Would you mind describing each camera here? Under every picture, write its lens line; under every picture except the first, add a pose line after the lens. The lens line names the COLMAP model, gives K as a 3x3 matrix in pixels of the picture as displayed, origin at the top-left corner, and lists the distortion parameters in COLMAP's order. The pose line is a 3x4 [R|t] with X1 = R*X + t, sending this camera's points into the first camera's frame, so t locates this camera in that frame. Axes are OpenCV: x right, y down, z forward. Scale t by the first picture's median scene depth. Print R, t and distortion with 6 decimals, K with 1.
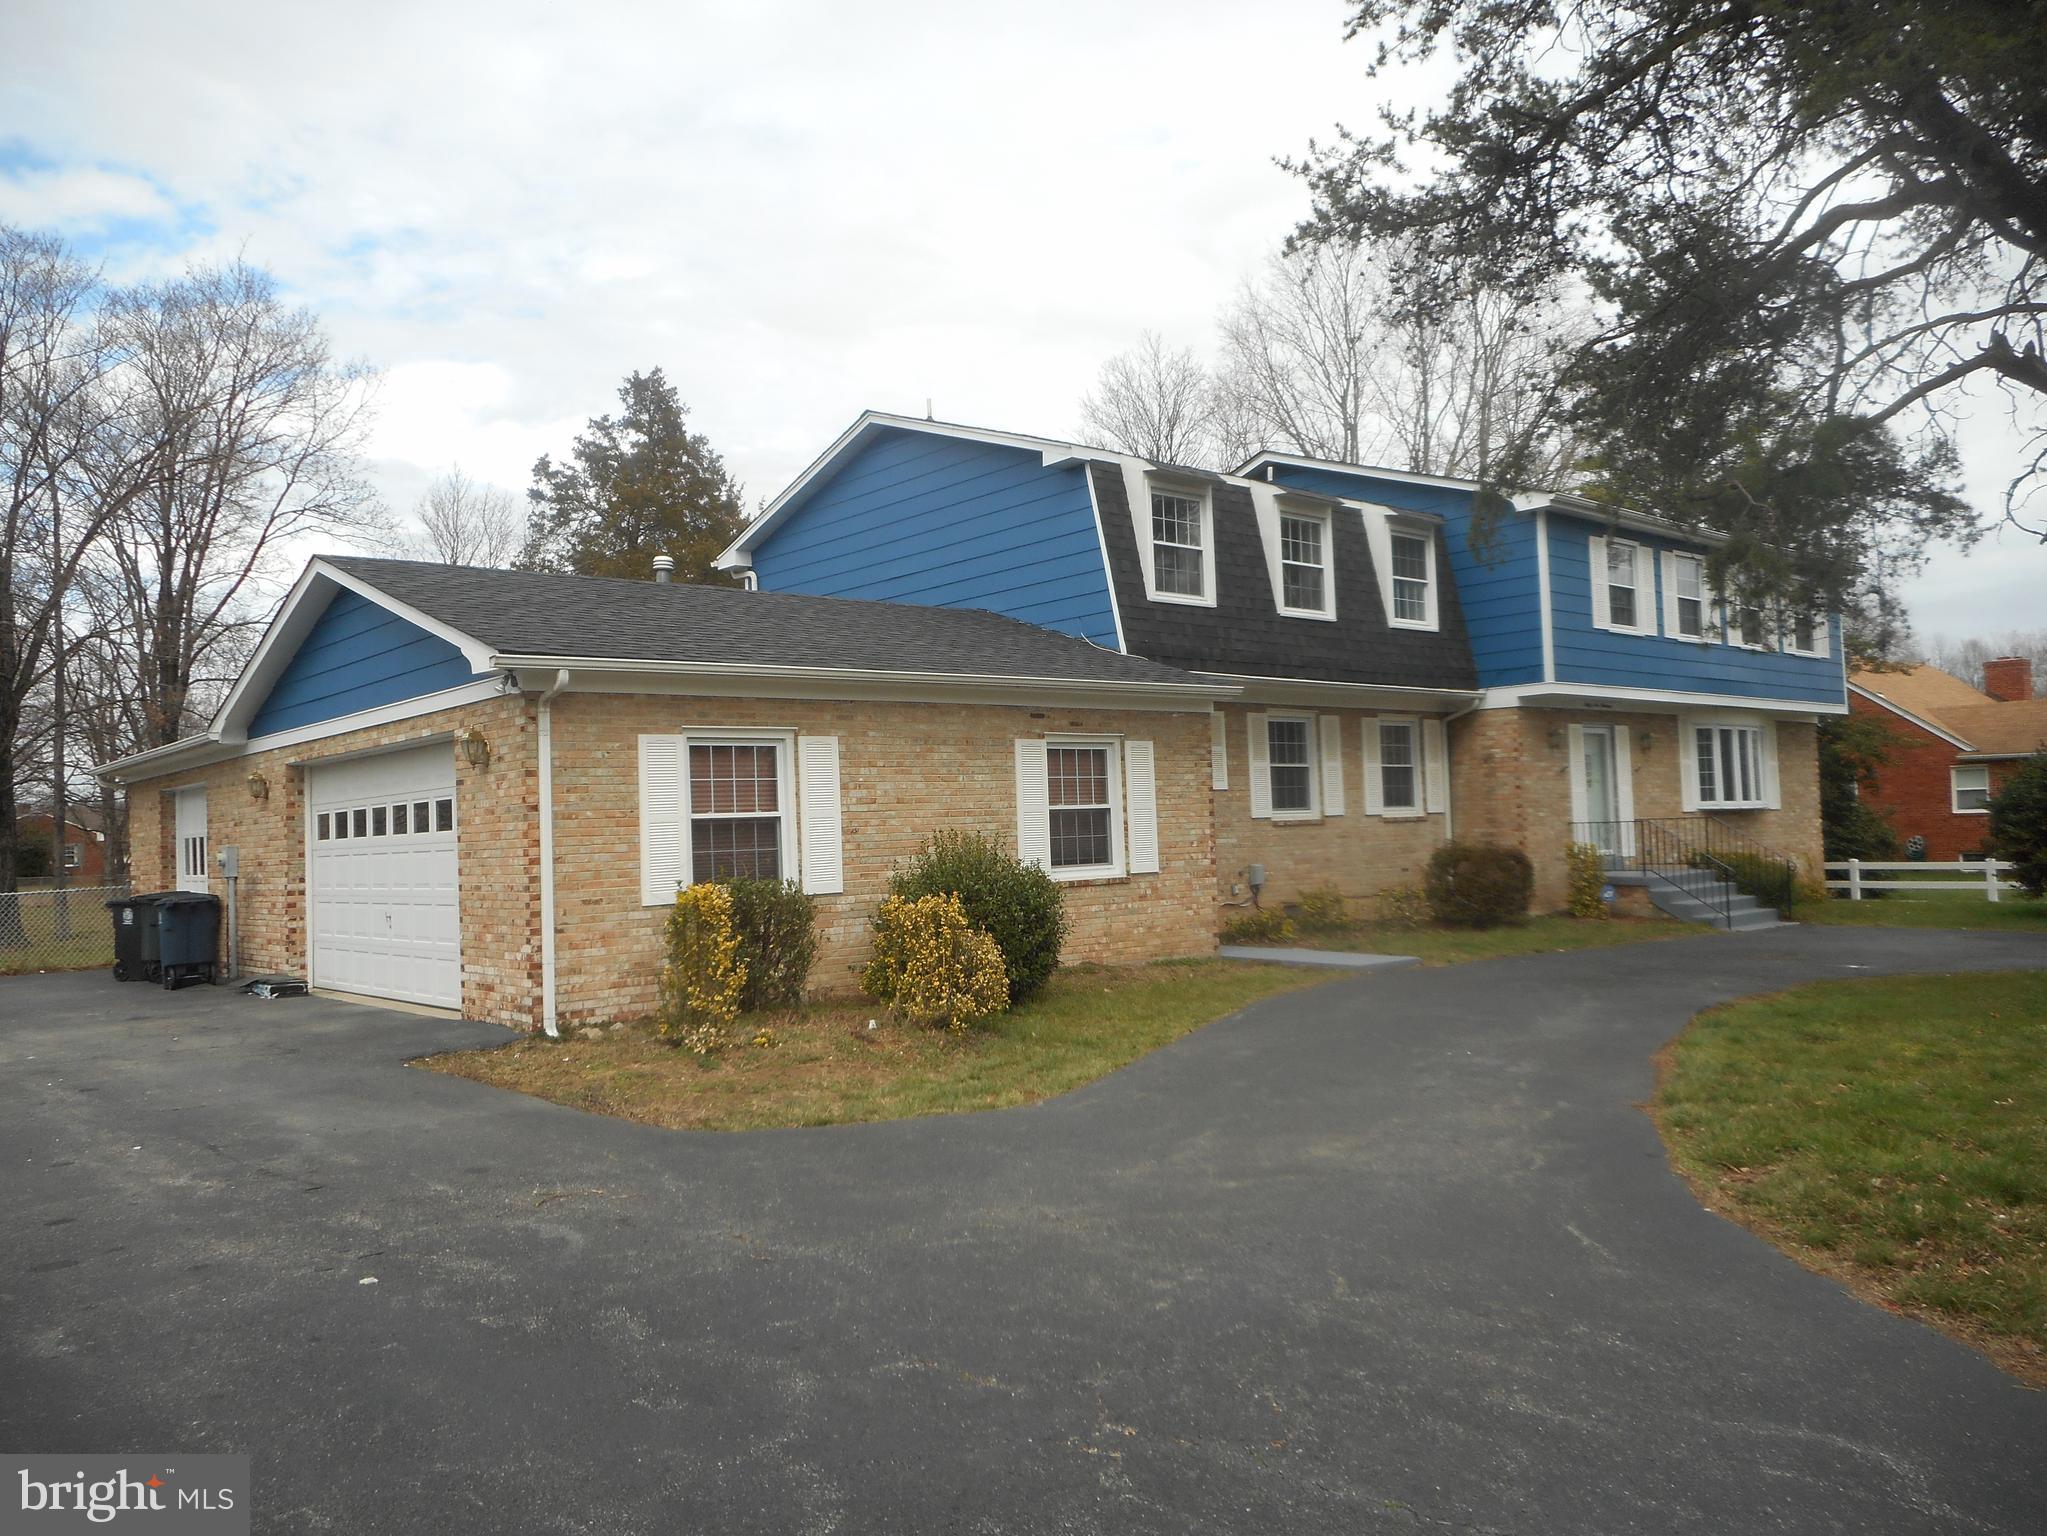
lens RADIAL K [[1559.7, 0, 1031.6], [0, 1559.7, 773.5], [0, 0, 1]] dist [-0.002555, 0.002950]
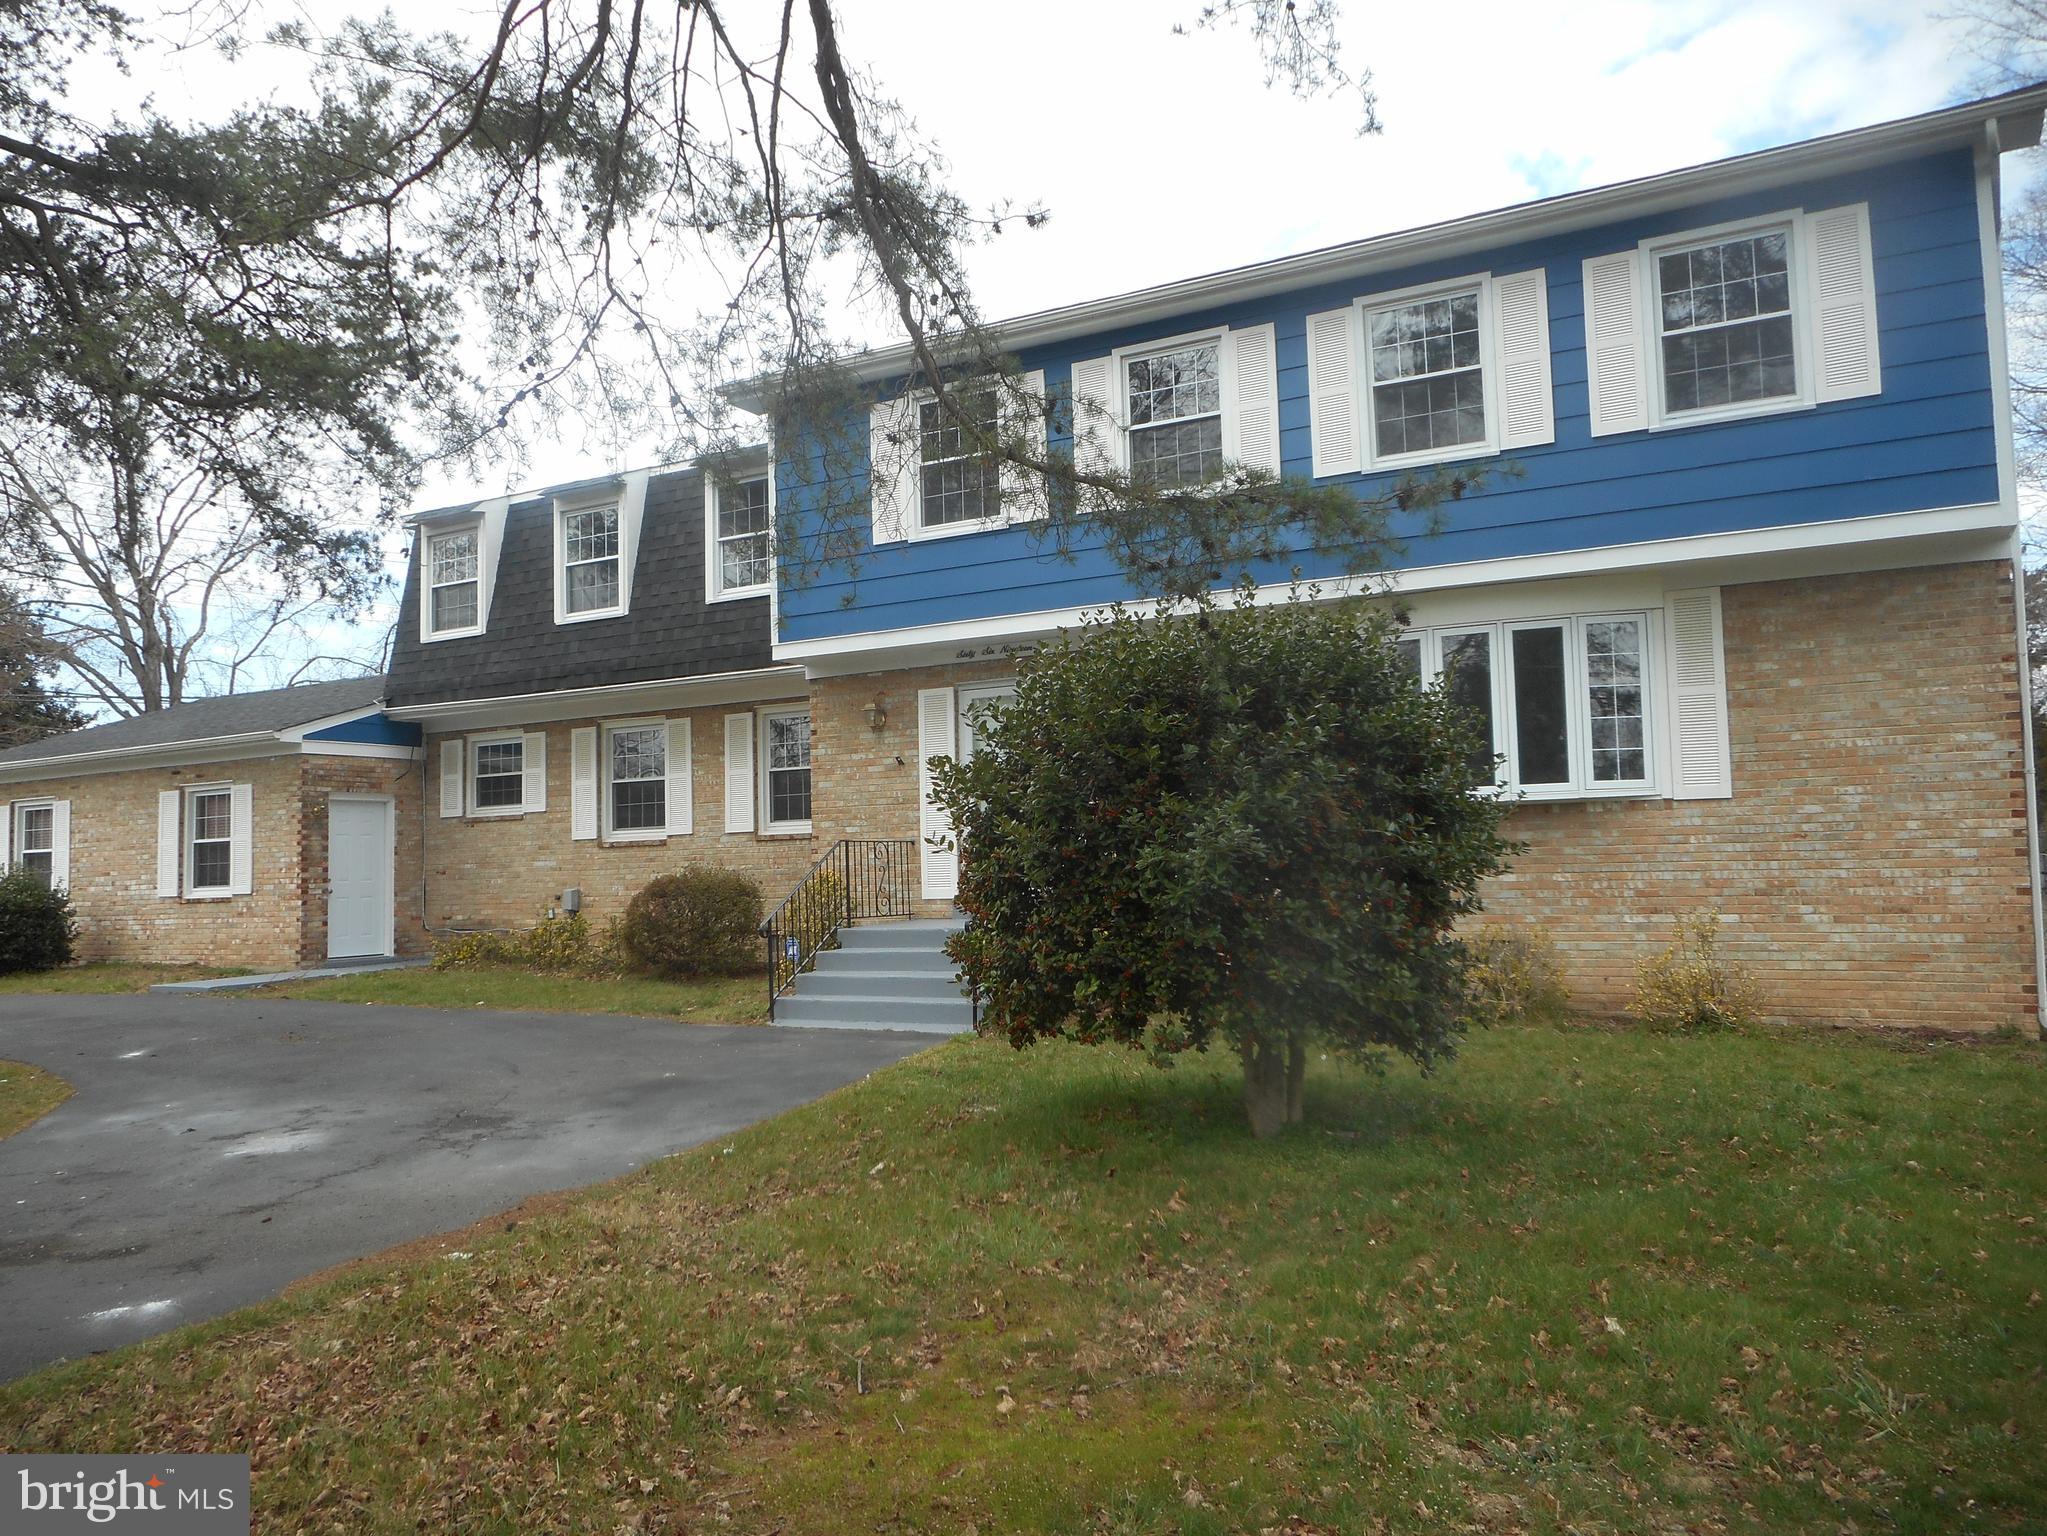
lens RADIAL K [[1559.7, 0, 1014.7], [0, 1559.7, 758.3], [0, 0, 1]] dist [-0.002555, 0.002950]
pose [[0.312157, -0.041102, -0.949141, 1.127044], [0.055480, 0.998147, -0.024978, 0.017639], [0.948409, -0.044862, 0.313859, 0.955592]]
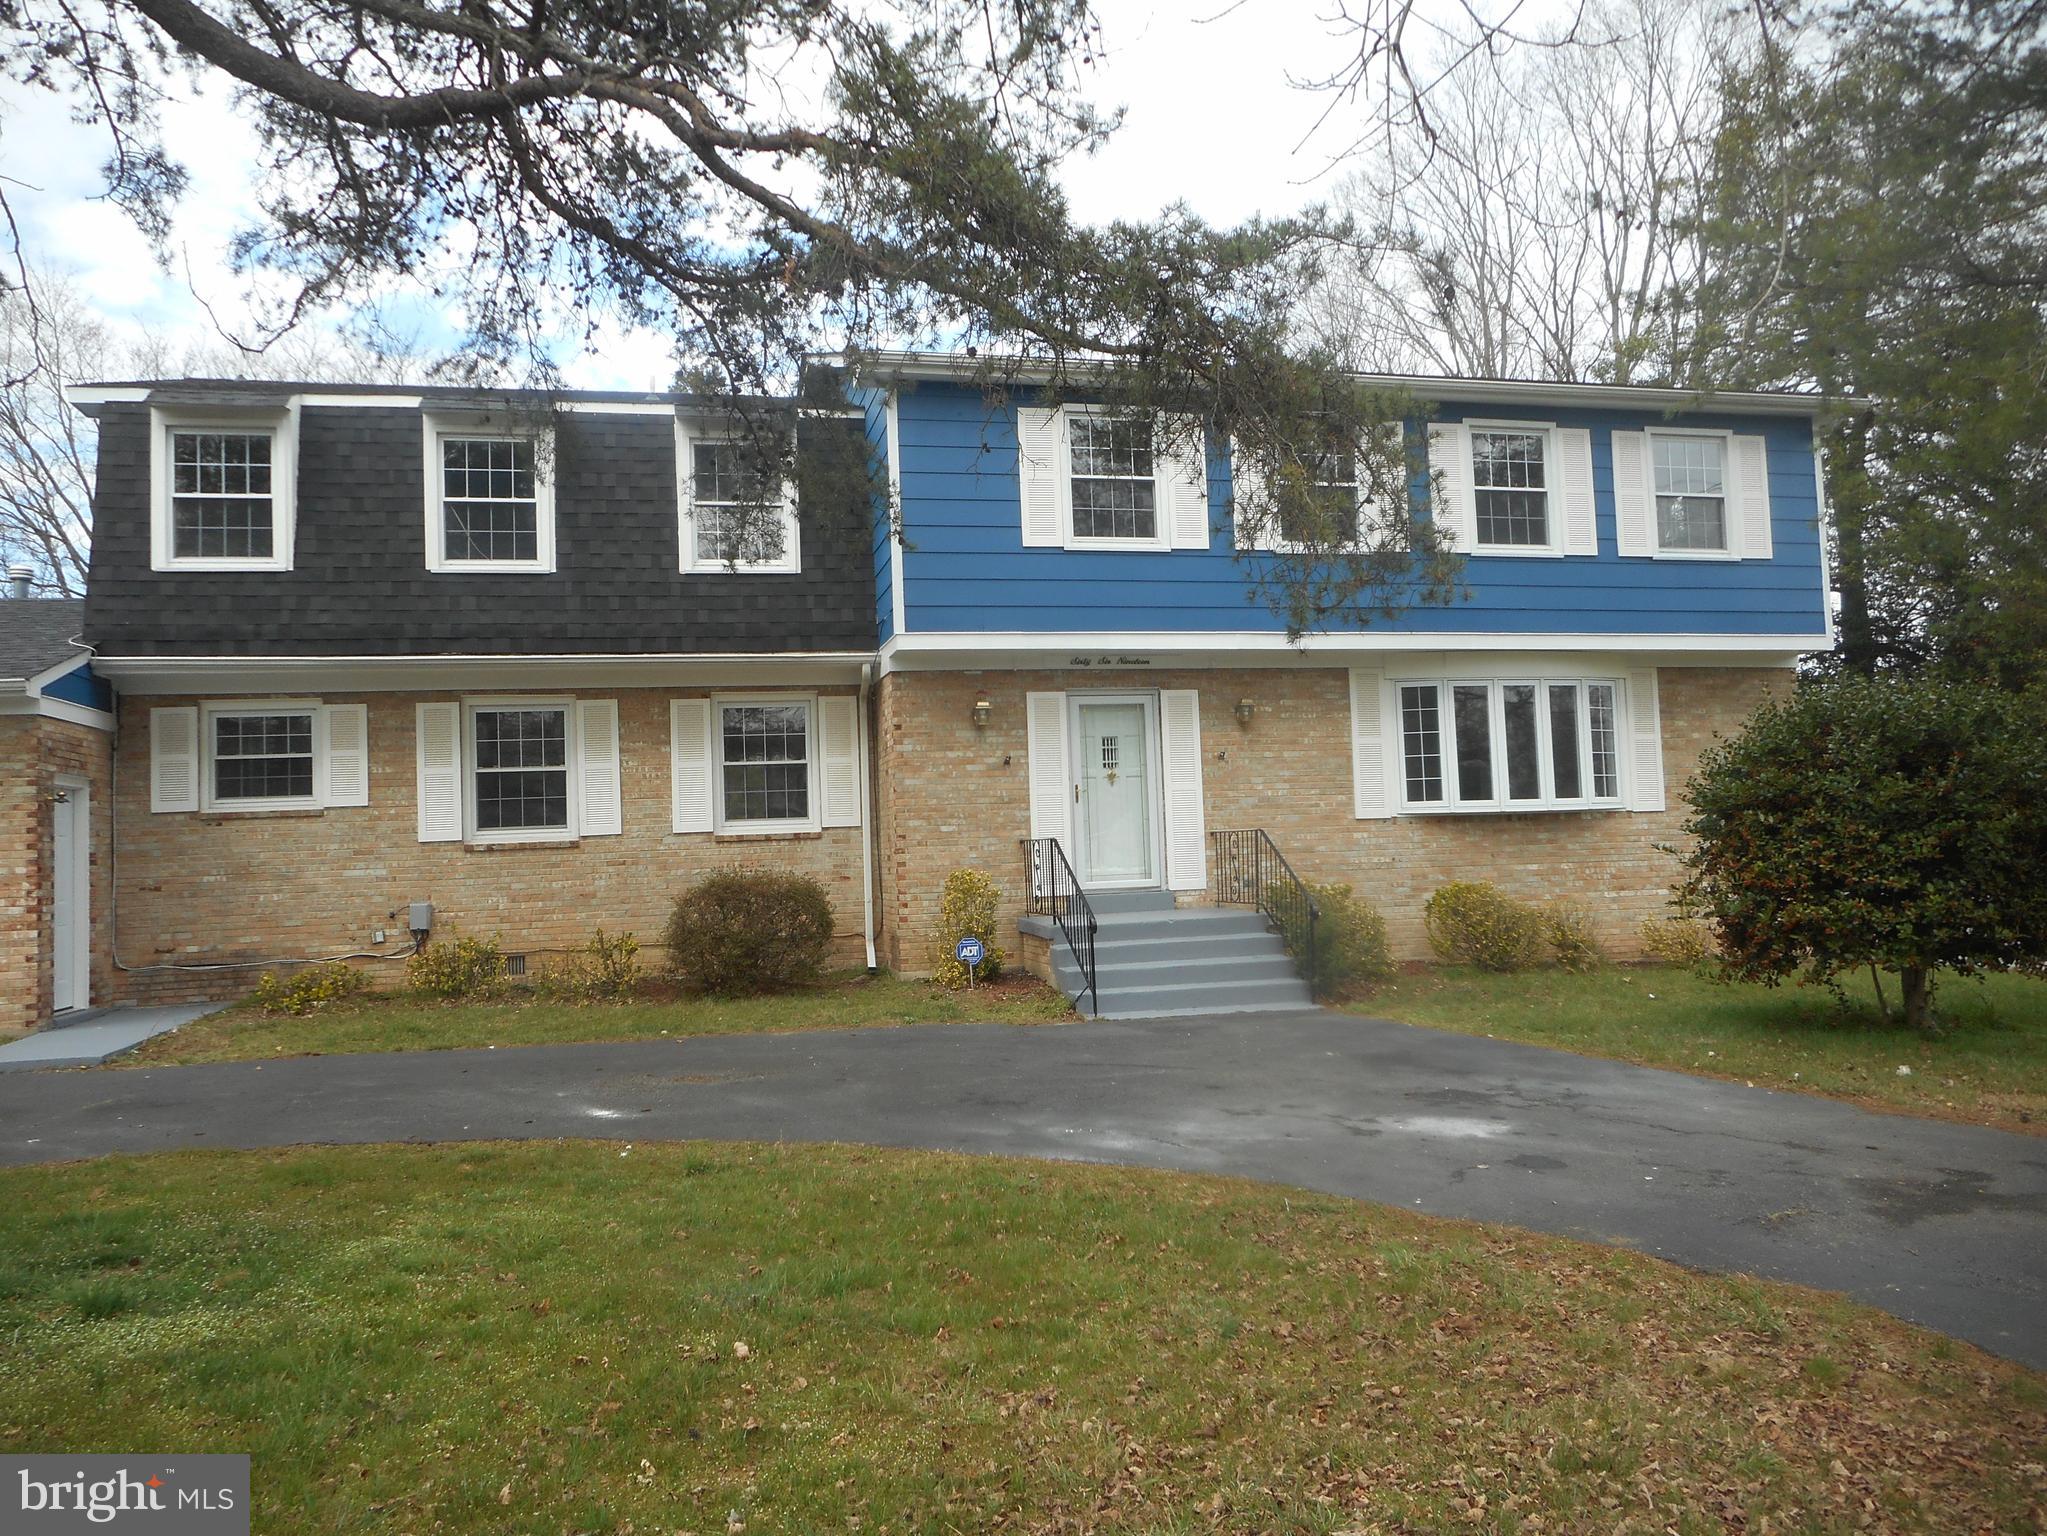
lens RADIAL K [[1559.7, 0, 1019.8], [0, 1559.7, 774.7], [0, 0, 1]] dist [-0.002555, 0.002950]
pose [[0.879984, -0.030540, -0.474020, 0.757808], [0.028058, 0.999530, -0.012310, 0.013416], [0.474174, -0.002467, 0.880428, 0.467775]]
